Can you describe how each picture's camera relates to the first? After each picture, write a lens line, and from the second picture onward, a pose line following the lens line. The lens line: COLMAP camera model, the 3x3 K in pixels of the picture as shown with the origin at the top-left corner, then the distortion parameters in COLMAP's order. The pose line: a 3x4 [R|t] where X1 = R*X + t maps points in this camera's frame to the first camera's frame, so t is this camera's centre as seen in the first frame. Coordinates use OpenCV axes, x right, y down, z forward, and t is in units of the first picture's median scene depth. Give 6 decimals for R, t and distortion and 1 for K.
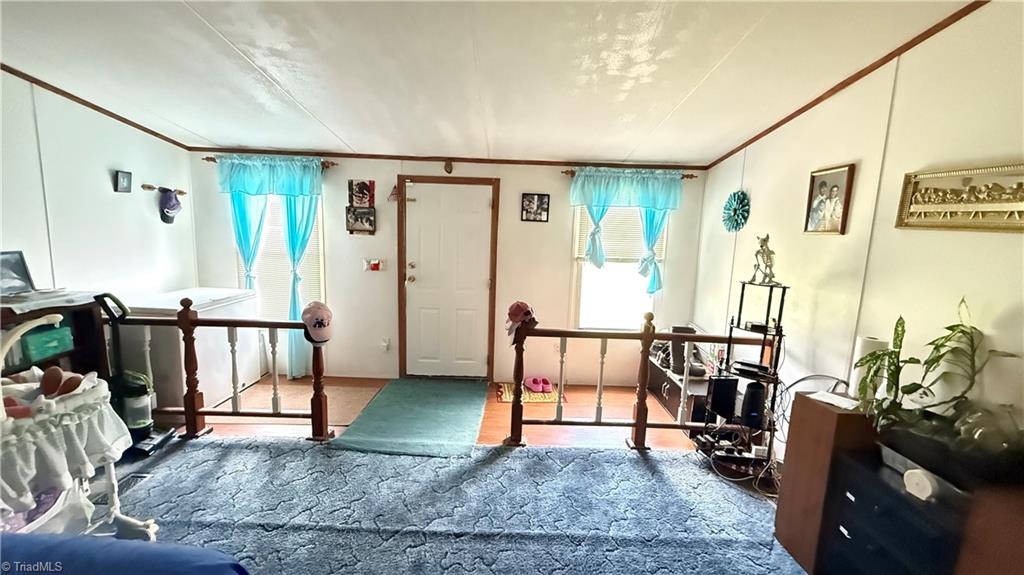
lens RADIAL K [[408.0, 0, 509.1], [0, 408.0, 288.5], [0, 0, 1]] dist [-0.001078, -0.000259]
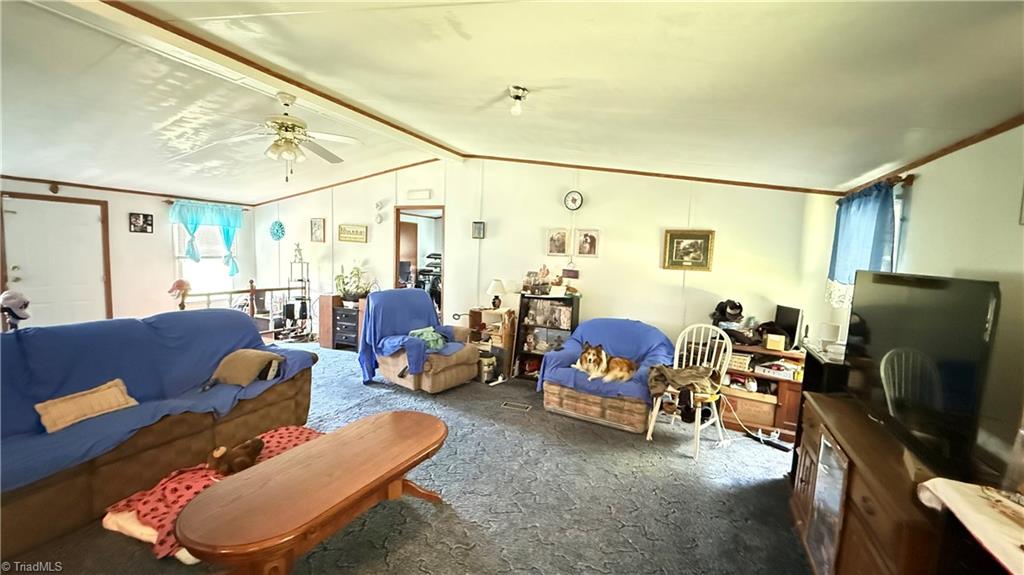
lens RADIAL K [[408.0, 0, 509.2], [0, 408.0, 291.6], [0, 0, 1]] dist [-0.001078, -0.000259]
pose [[0.424756, -0.107372, 0.898918, -0.722046], [0.109554, 0.991741, 0.066693, 0.092265], [-0.898655, 0.070152, 0.433011, -0.804402]]
